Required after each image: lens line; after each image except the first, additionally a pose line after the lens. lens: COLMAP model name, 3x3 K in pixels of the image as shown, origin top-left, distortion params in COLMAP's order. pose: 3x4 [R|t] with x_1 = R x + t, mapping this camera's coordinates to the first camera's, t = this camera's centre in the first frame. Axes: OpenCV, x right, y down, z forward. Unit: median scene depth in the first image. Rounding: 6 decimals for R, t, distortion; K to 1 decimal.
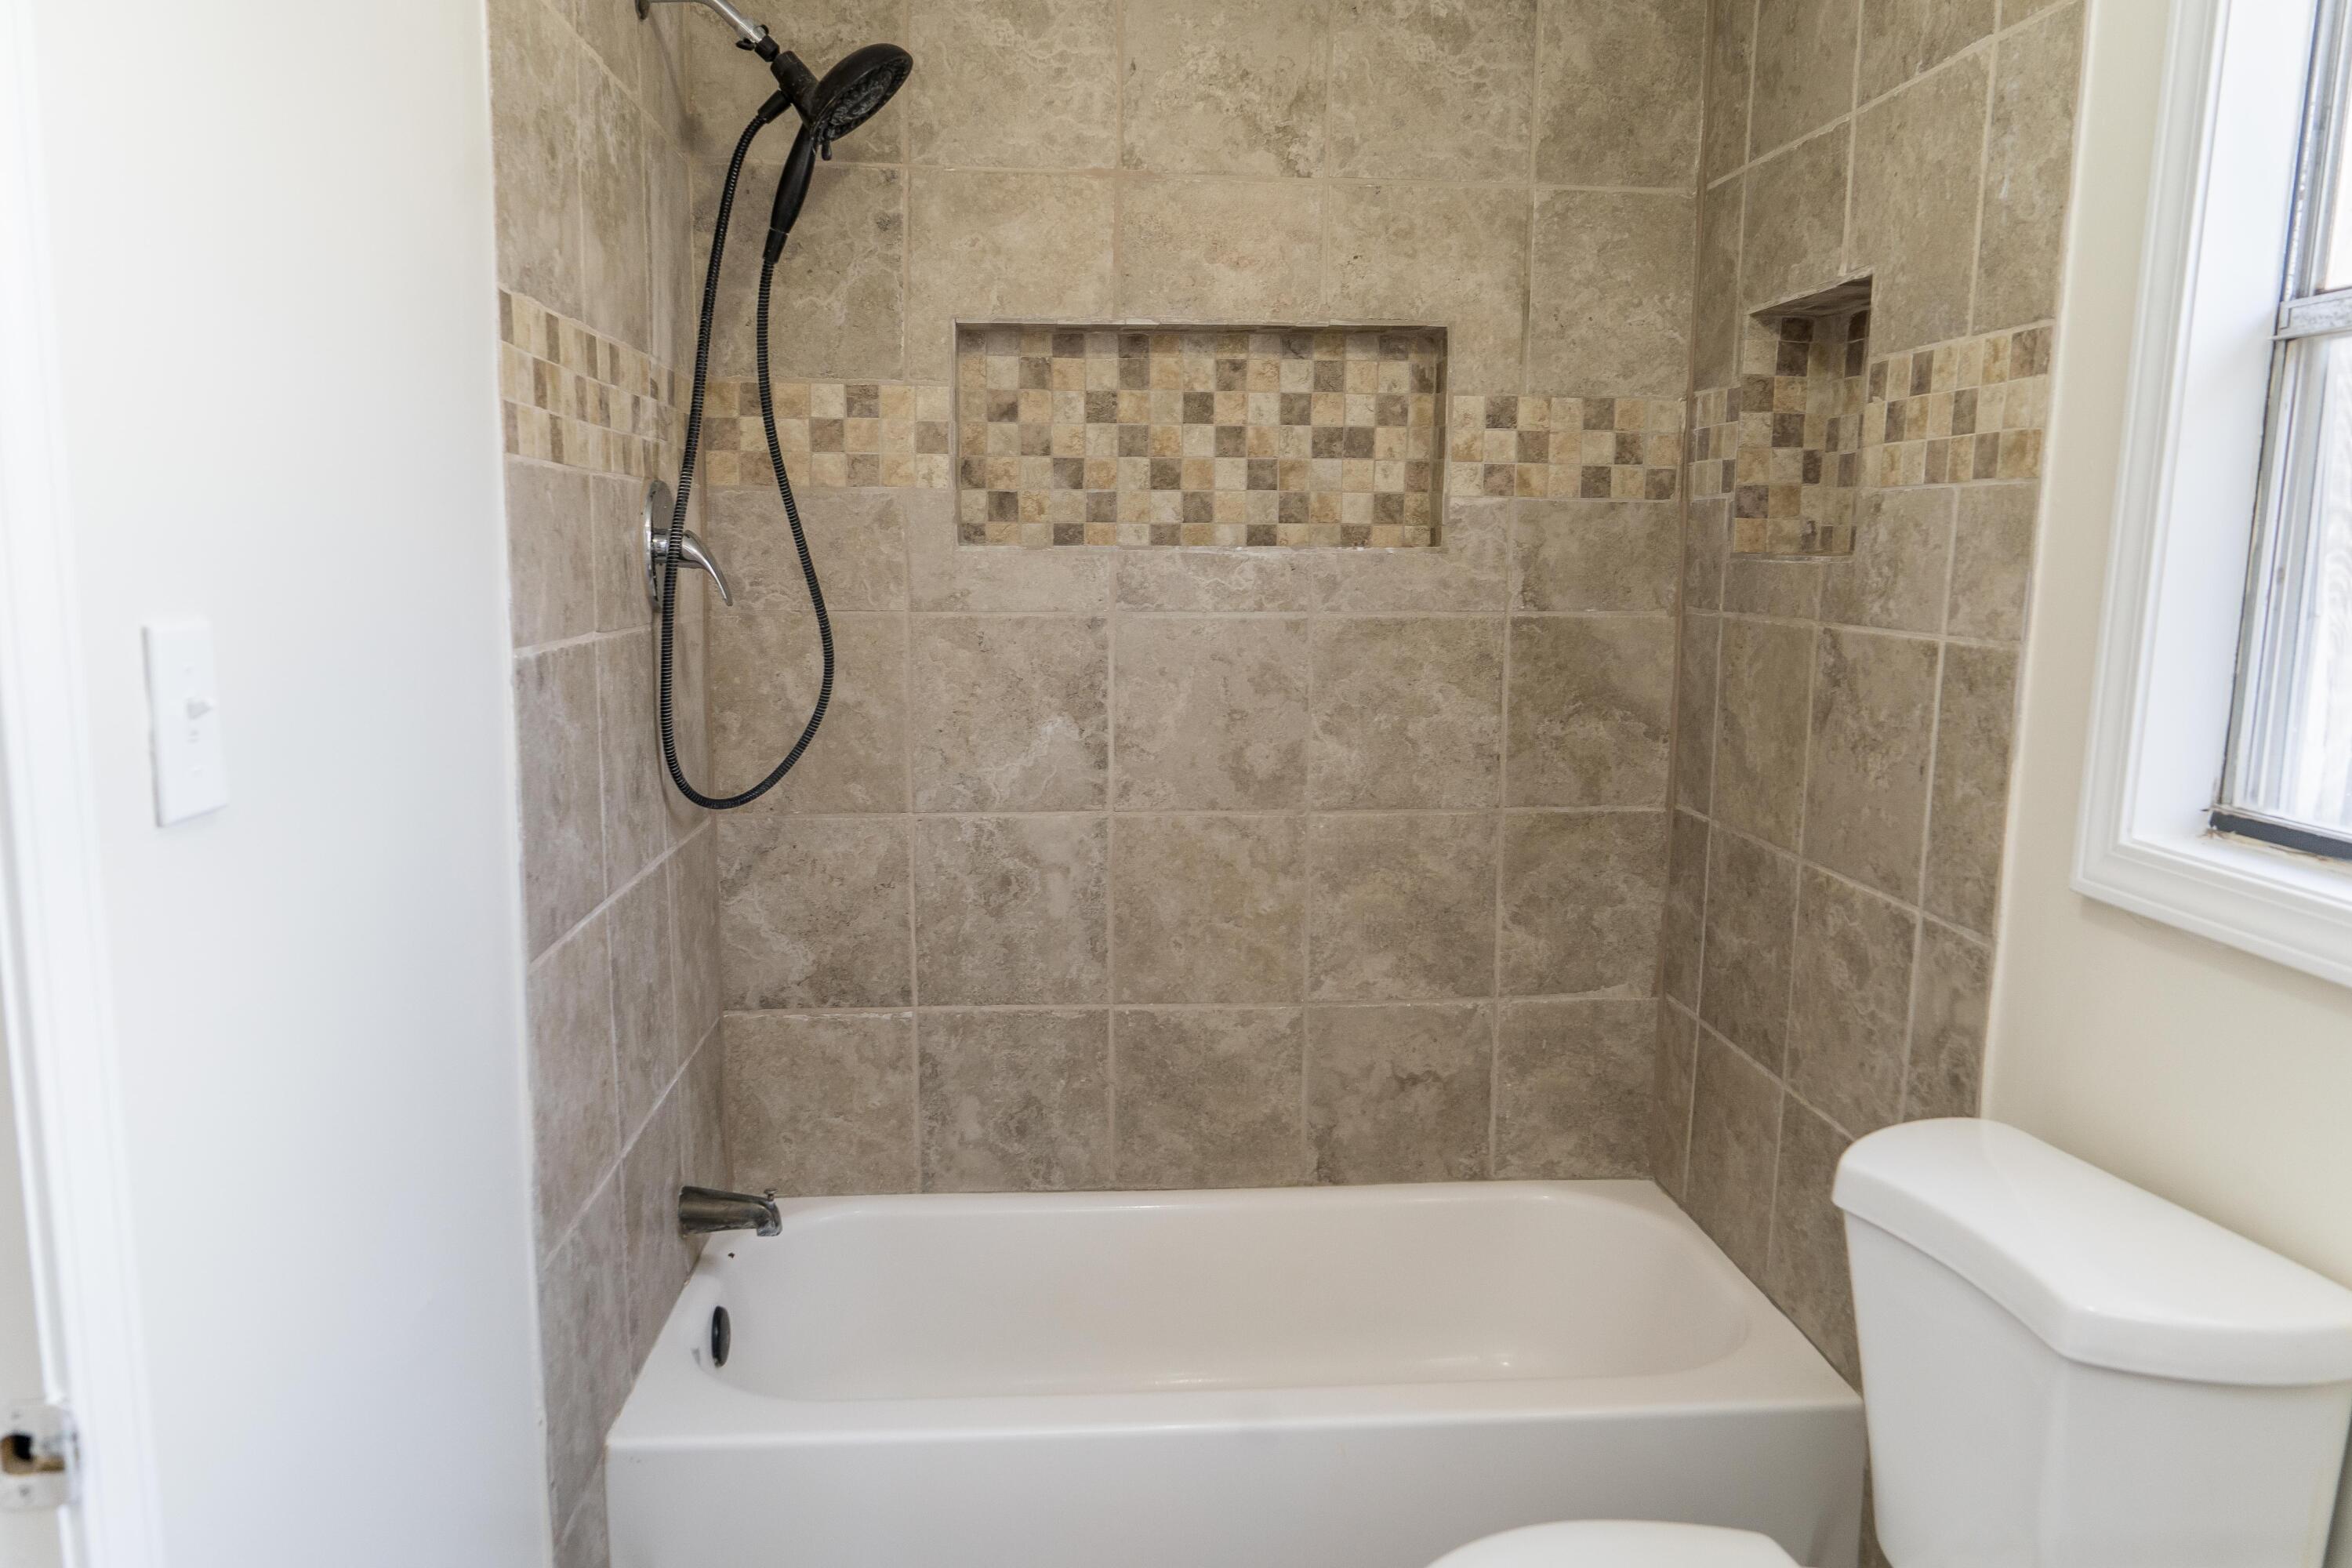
lens RADIAL K [[1624.6, 0, 1178.2], [0, 1624.6, 778.6], [0, 0, 1]] dist [-0.004202, 0.001193]
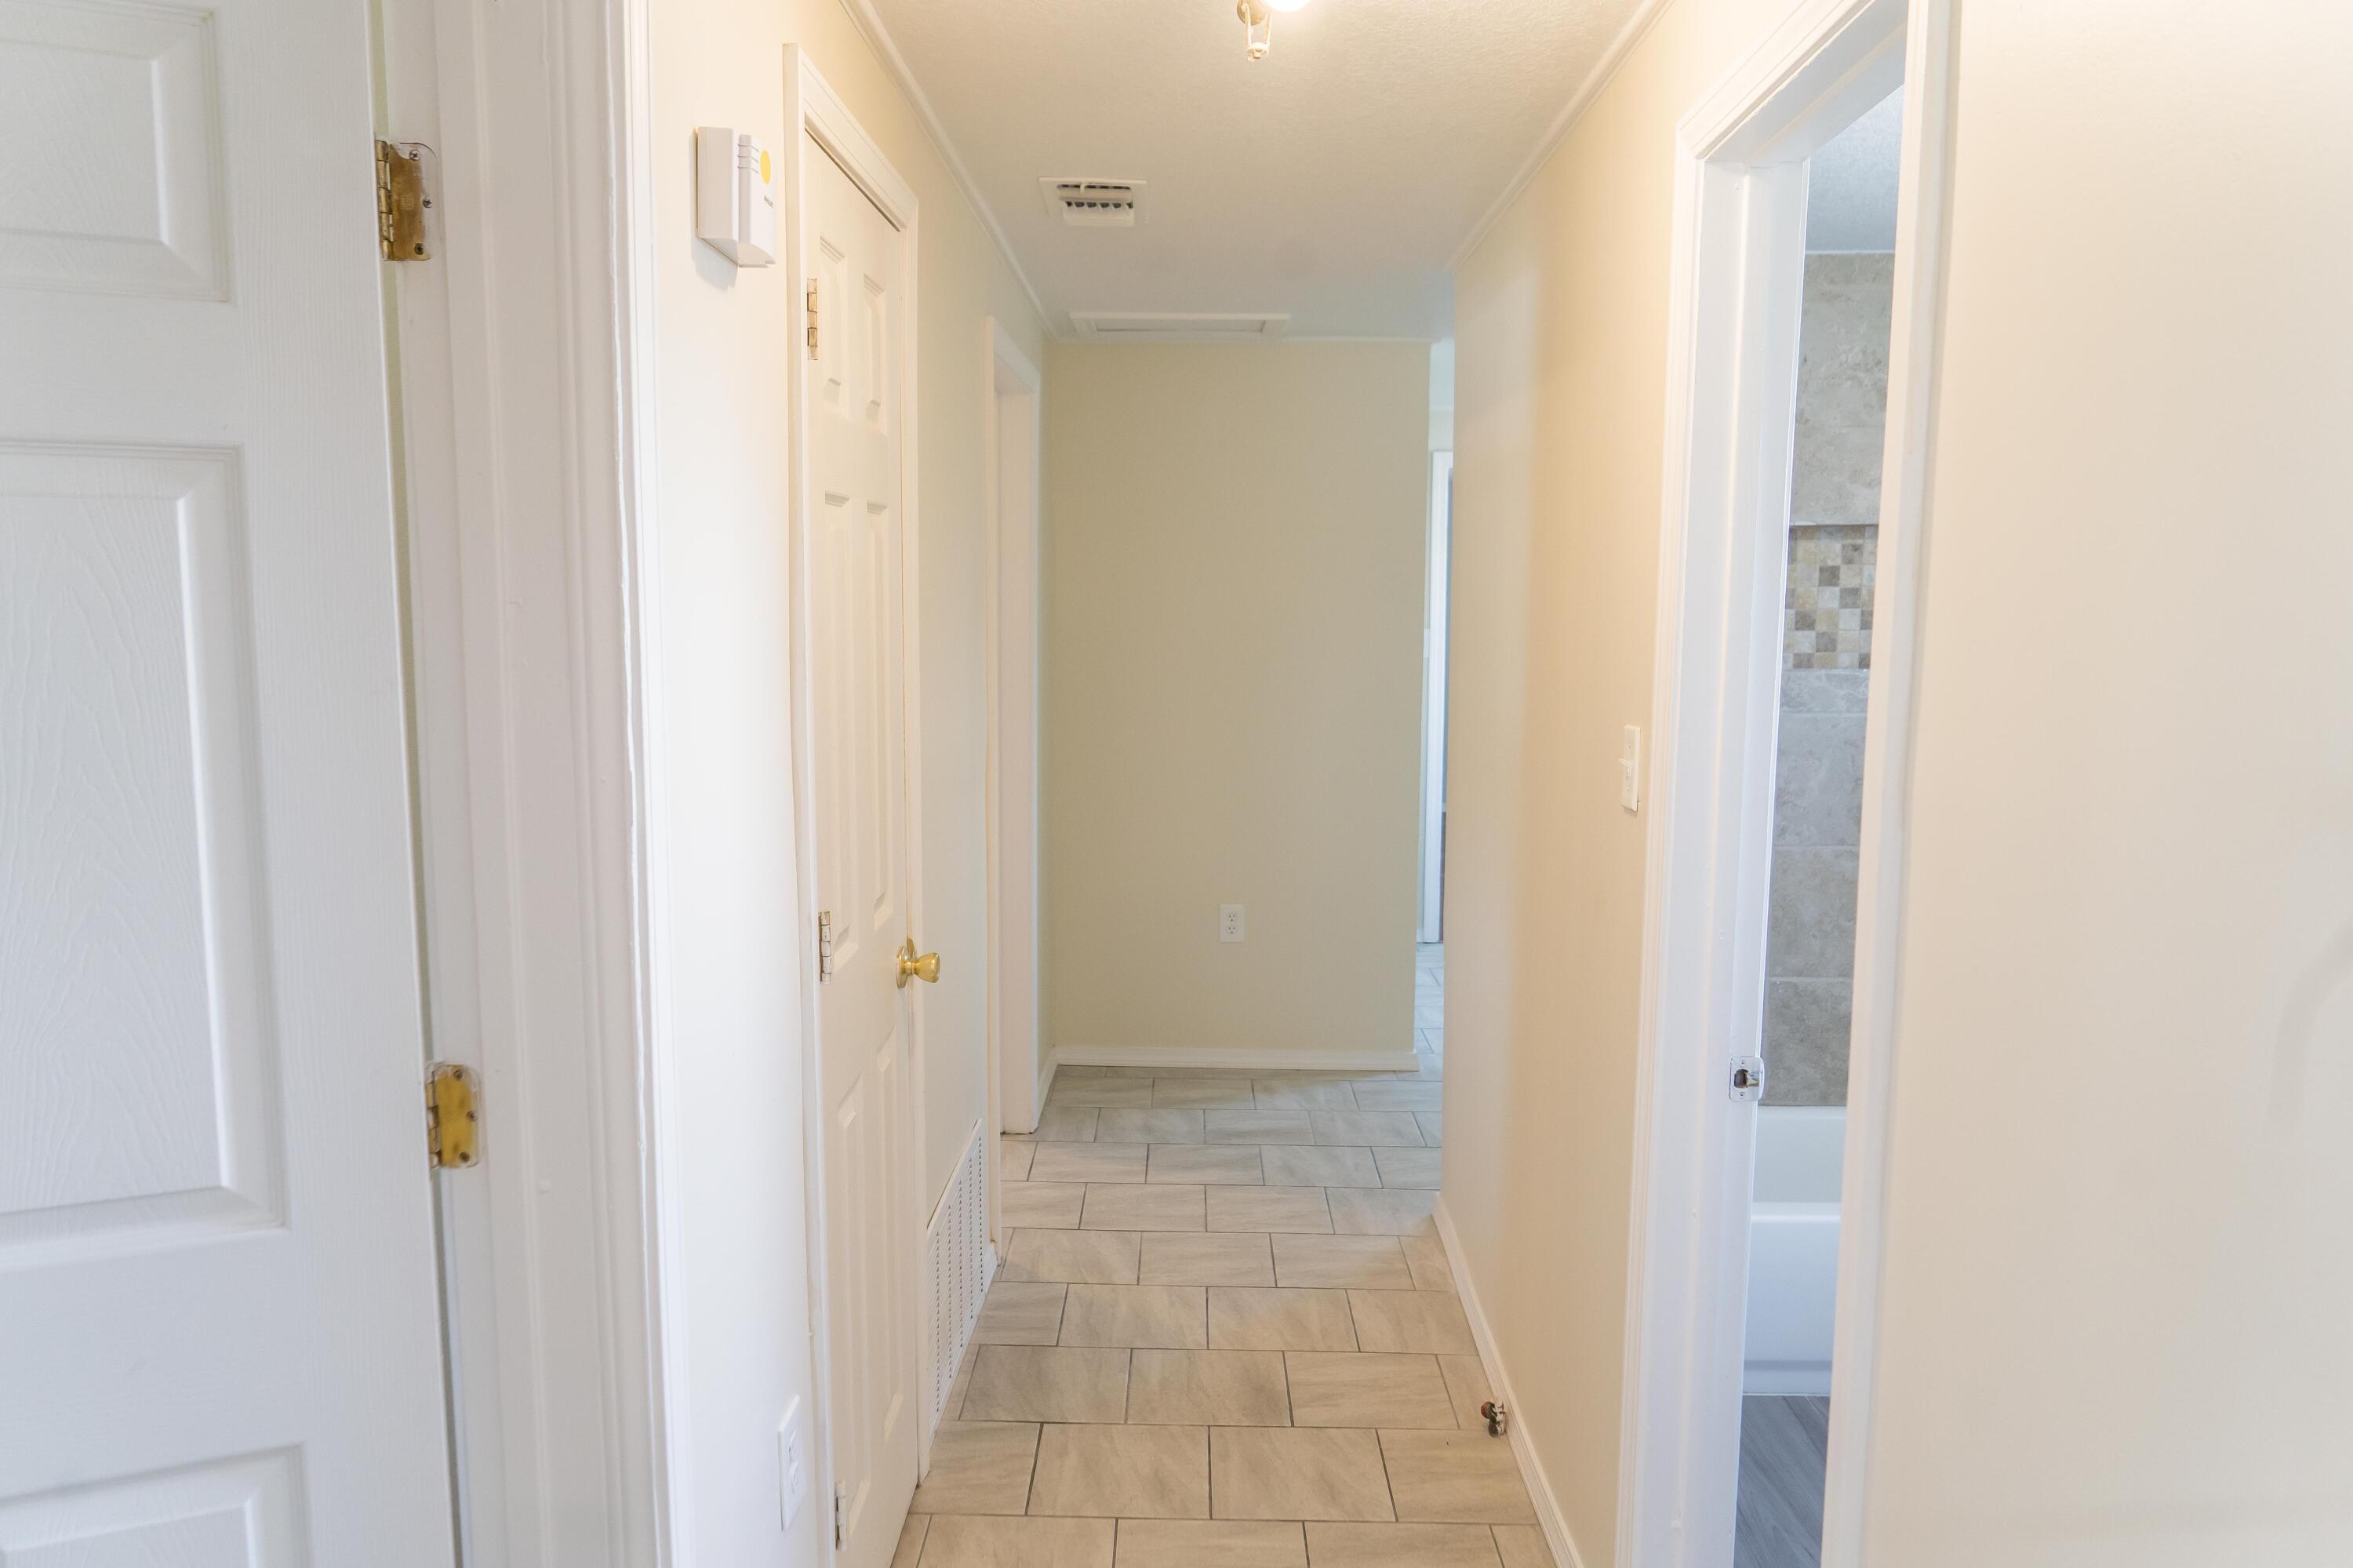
lens RADIAL K [[1625.4, 0, 1174.7], [0, 1625.4, 794.1], [0, 0, 1]] dist [-0.004202, 0.001193]
pose [[0.995169, 0.002150, -0.098157, -0.438595], [-0.005435, 0.999434, -0.033209, 0.024901], [0.098030, 0.033582, 0.994617, -0.536334]]
